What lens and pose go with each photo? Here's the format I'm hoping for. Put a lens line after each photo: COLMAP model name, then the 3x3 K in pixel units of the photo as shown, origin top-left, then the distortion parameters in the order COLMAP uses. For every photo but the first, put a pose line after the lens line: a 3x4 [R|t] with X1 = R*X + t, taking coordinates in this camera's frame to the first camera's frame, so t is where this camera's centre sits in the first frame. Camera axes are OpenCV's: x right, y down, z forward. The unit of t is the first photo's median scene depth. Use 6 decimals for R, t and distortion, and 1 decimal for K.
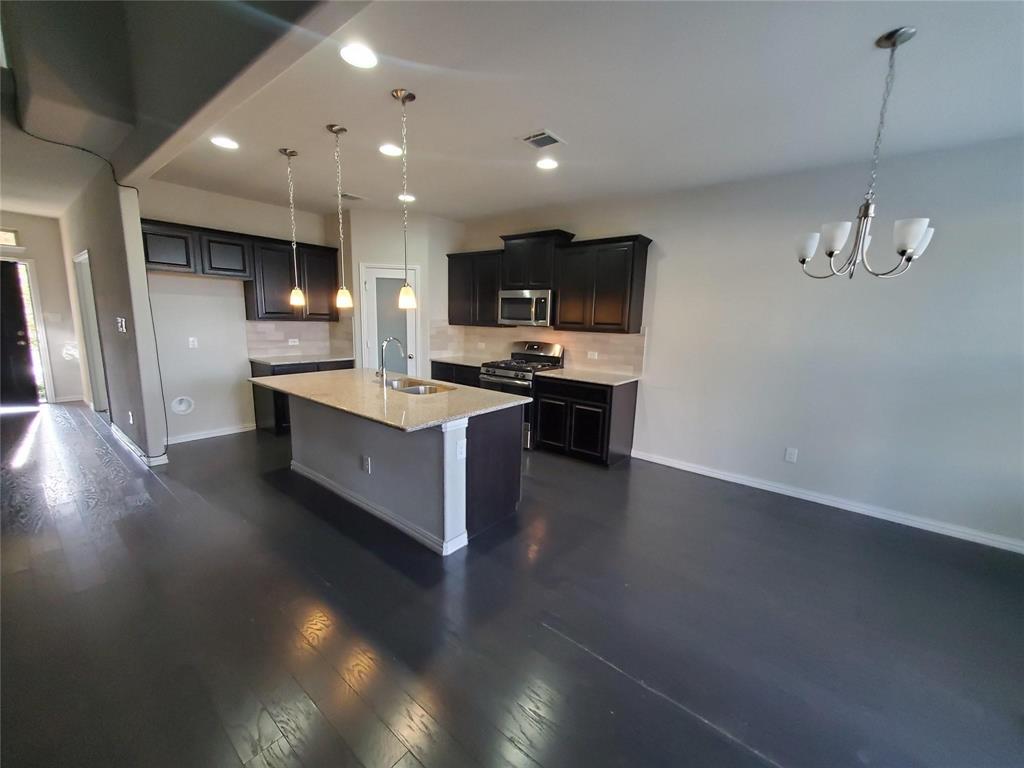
lens RADIAL K [[410.9, 0, 512.0], [0, 410.9, 384.0], [0, 0, 1]] dist [0.001973, 0.000090]
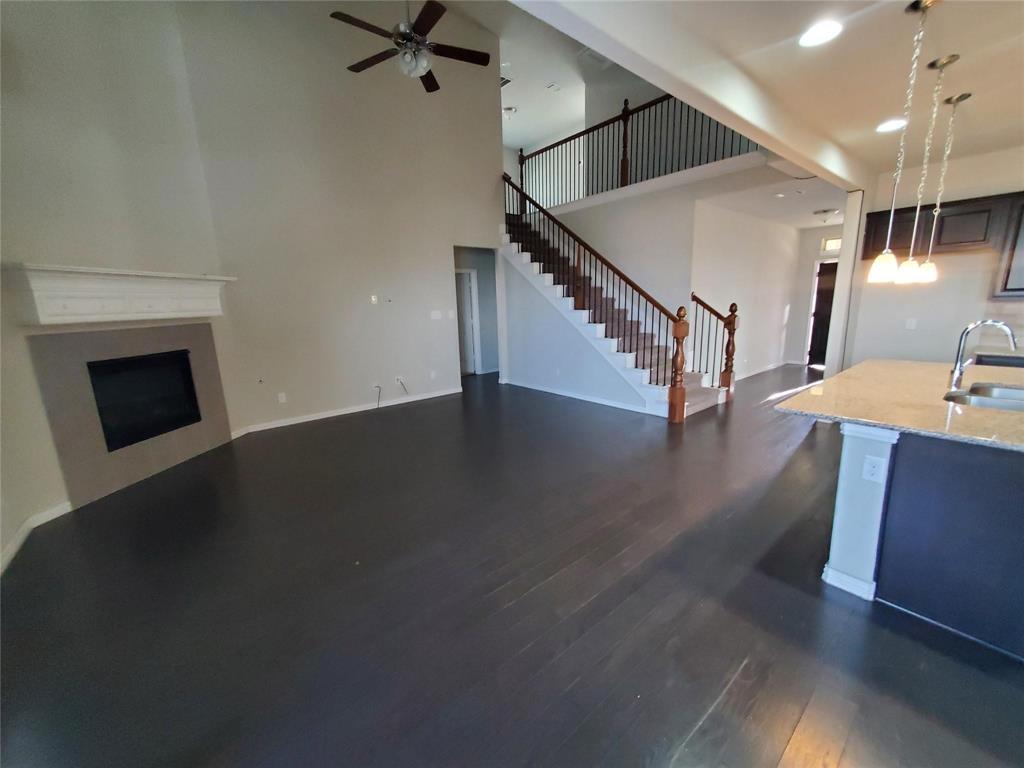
lens RADIAL K [[410.9, 0, 512.0], [0, 410.9, 384.0], [0, 0, 1]] dist [0.001973, 0.000090]
pose [[-0.200319, 0.176249, -0.963747, 0.715865], [-0.134866, 0.969360, 0.205308, -0.058255], [0.970404, 0.171104, -0.170412, 0.441096]]
